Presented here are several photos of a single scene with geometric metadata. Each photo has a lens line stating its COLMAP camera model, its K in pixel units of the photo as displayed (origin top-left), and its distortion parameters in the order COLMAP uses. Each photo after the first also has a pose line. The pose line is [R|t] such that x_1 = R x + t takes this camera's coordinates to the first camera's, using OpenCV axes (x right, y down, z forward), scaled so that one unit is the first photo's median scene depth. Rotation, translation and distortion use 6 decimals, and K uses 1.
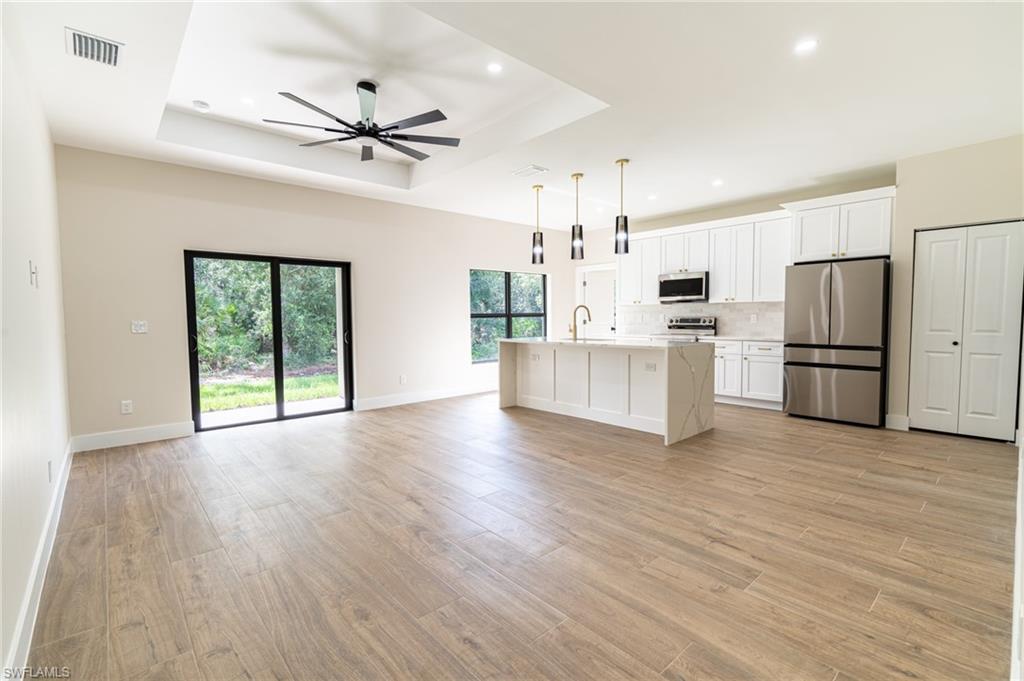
lens RADIAL K [[458.6, 0, 510.6], [0, 458.6, 339.6], [0, 0, 1]] dist [-0.002263, 0.001173]
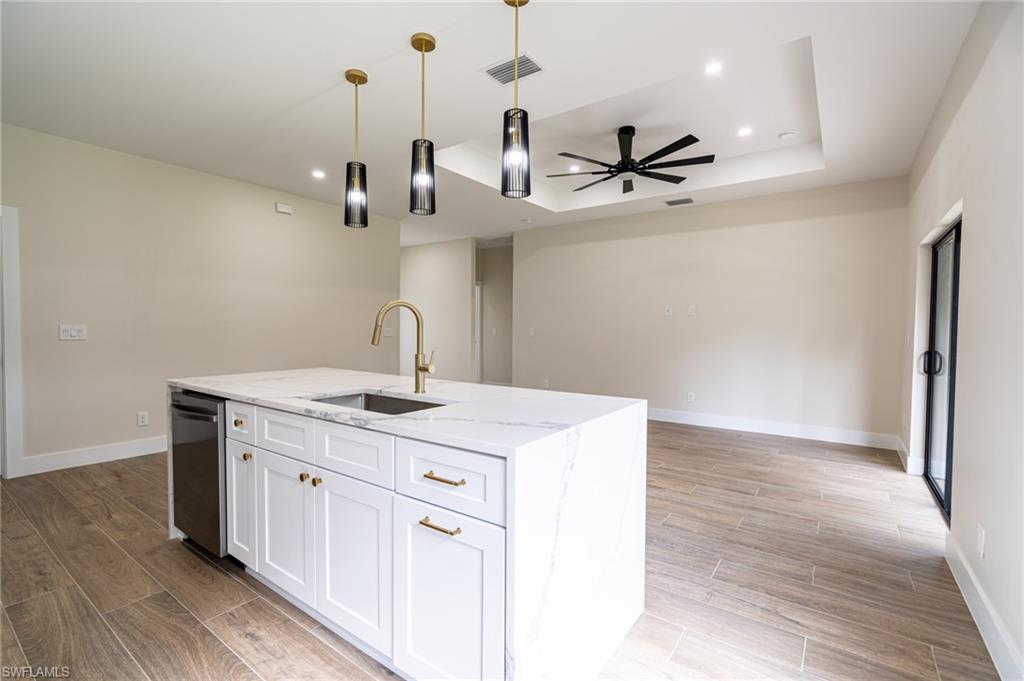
lens RADIAL K [[458.6, 0, 510.6], [0, 458.6, 339.6], [0, 0, 1]] dist [-0.002263, 0.001173]
pose [[-0.976902, 0.008972, -0.213497, 0.171161], [-0.008088, 0.996850, 0.078899, -0.086024], [0.213532, 0.078803, -0.973752, 1.613810]]
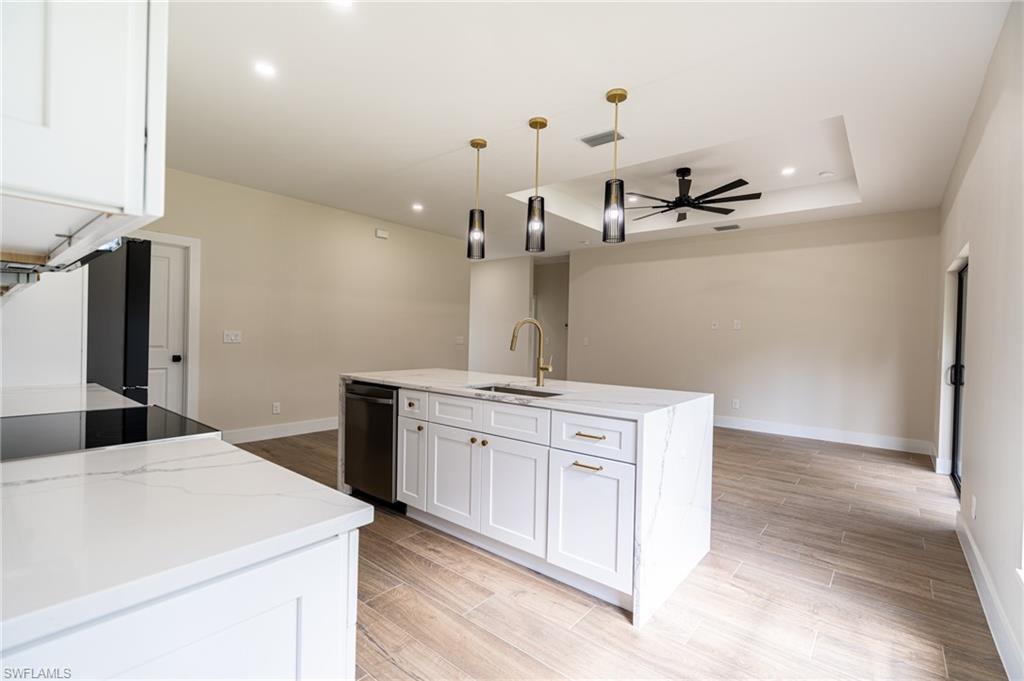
lens RADIAL K [[458.6, 0, 510.6], [0, 458.6, 339.6], [0, 0, 1]] dist [-0.002263, 0.001173]
pose [[-0.989152, -0.010438, -0.146524, 0.291705], [-0.019516, 0.997968, 0.060654, -0.096165], [0.145593, 0.062855, -0.987346, 1.755227]]
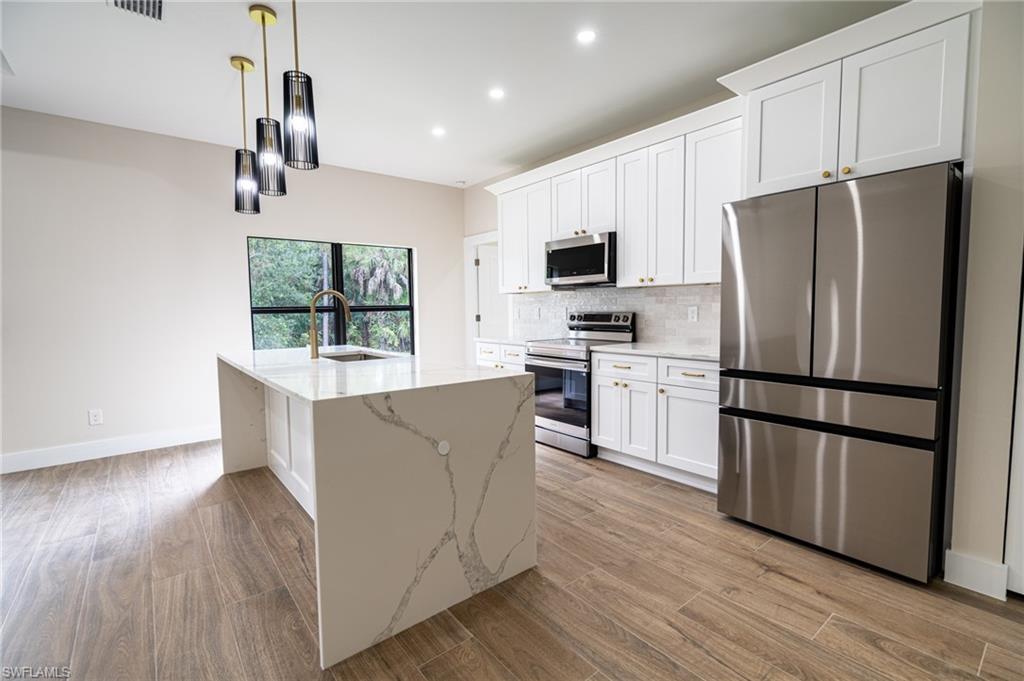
lens RADIAL K [[458.6, 0, 510.6], [0, 458.6, 339.6], [0, 0, 1]] dist [-0.002263, 0.001173]
pose [[0.998705, 0.000291, -0.050867, 0.449666], [0.000641, 0.999832, 0.018315, -0.033823], [0.050864, -0.018324, 0.998537, 0.572365]]
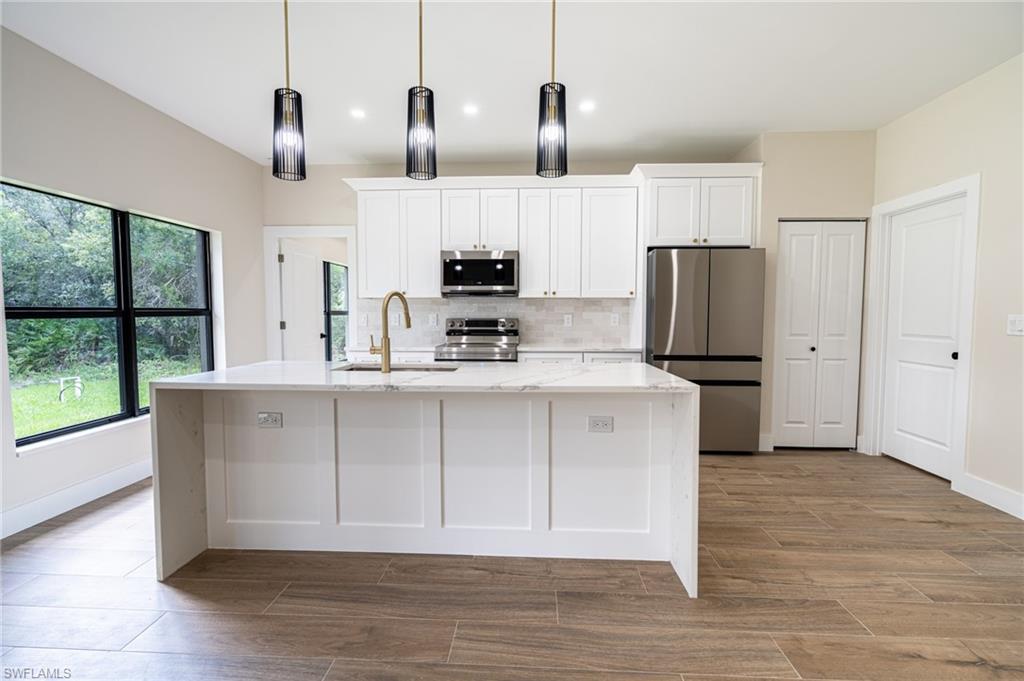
lens RADIAL K [[475.0, 0, 509.6], [0, 475.0, 339.6], [0, 0, 1]] dist [-0.001325, -0.000076]
pose [[0.703862, -0.029617, 0.709720, -0.110022], [0.028724, 0.999500, 0.013222, -0.036776], [-0.709756, 0.011080, 0.704360, 0.701145]]
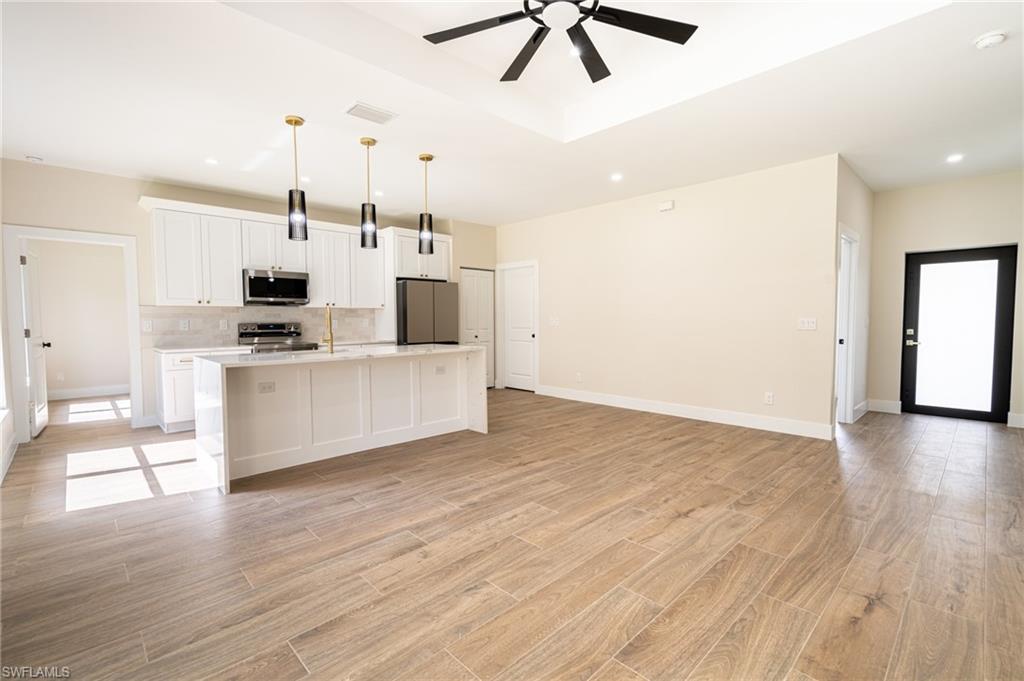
lens RADIAL K [[458.6, 0, 510.6], [0, 458.6, 339.6], [0, 0, 1]] dist [-0.002263, 0.001173]
pose [[-0.036623, -0.038182, 0.998599, -0.700112], [0.055759, 0.997635, 0.040190, -0.039205], [-0.997772, 0.057152, -0.034407, 0.855054]]
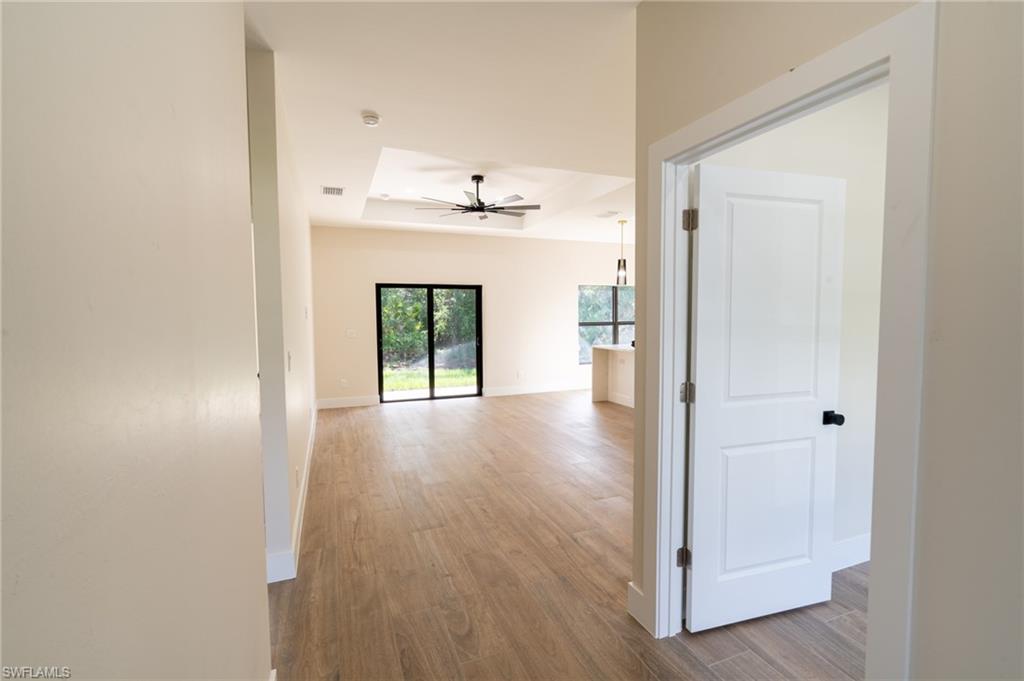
lens RADIAL K [[458.6, 0, 510.6], [0, 458.6, 339.6], [0, 0, 1]] dist [-0.002263, 0.001173]
pose [[0.938674, 0.020890, -0.344173, 0.238734], [-0.018342, 0.999775, 0.010657, -0.032615], [0.344318, -0.003691, 0.938846, -0.281517]]
